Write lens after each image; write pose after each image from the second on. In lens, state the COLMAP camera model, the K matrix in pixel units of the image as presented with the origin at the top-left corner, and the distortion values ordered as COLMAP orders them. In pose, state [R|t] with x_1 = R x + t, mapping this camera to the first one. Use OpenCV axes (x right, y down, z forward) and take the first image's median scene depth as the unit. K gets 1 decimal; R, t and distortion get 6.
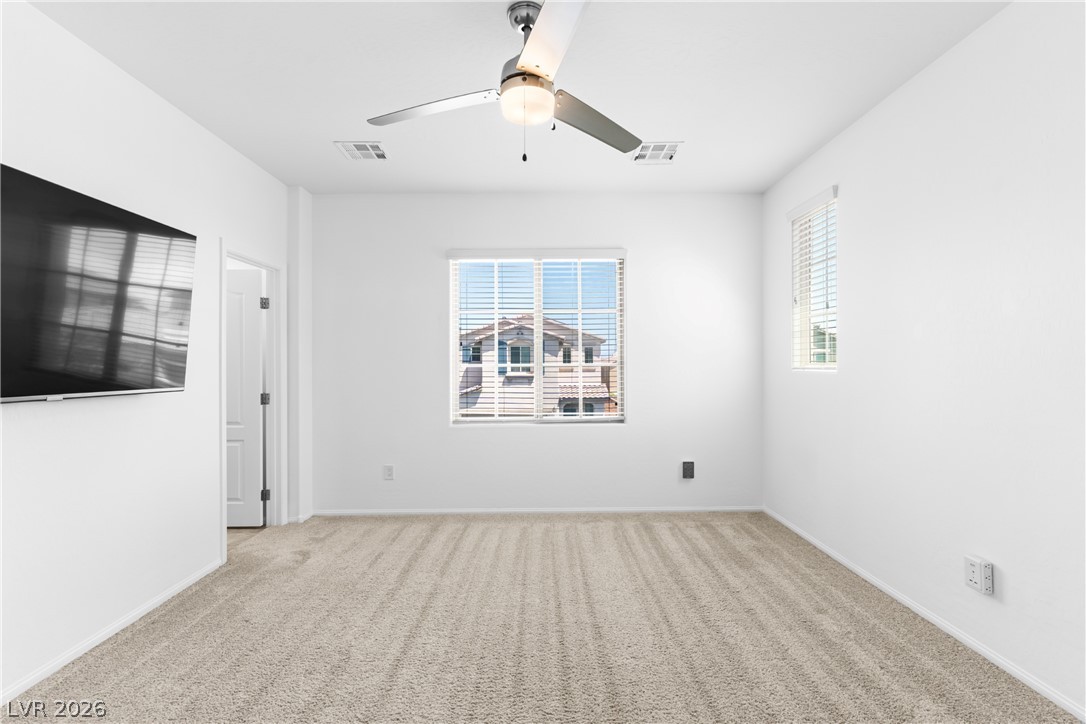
lens RADIAL K [[512.4, 0, 545.0], [0, 512.4, 361.1], [0, 0, 1]] dist [0.001420, -0.000030]
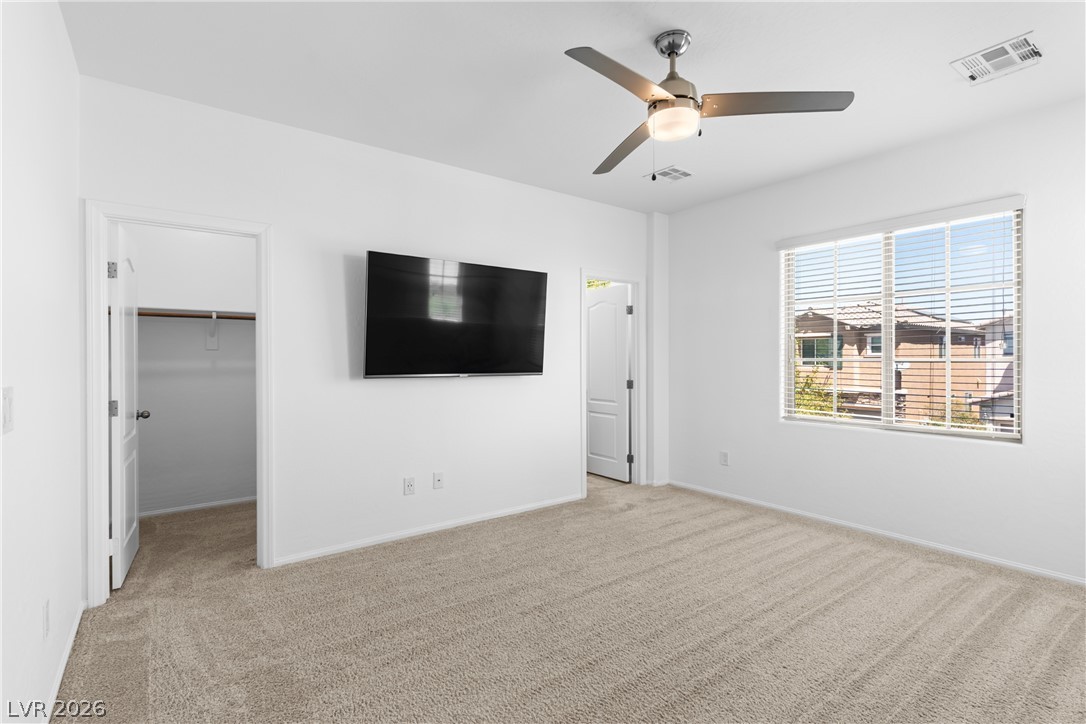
lens RADIAL K [[512.4, 0, 544.2], [0, 512.4, 359.4], [0, 0, 1]] dist [0.001420, -0.000030]
pose [[0.590136, 0.007849, -0.807266, 0.387586], [0.000818, 0.999946, 0.010321, -0.002383], [0.807304, -0.006752, 0.590098, 0.069177]]
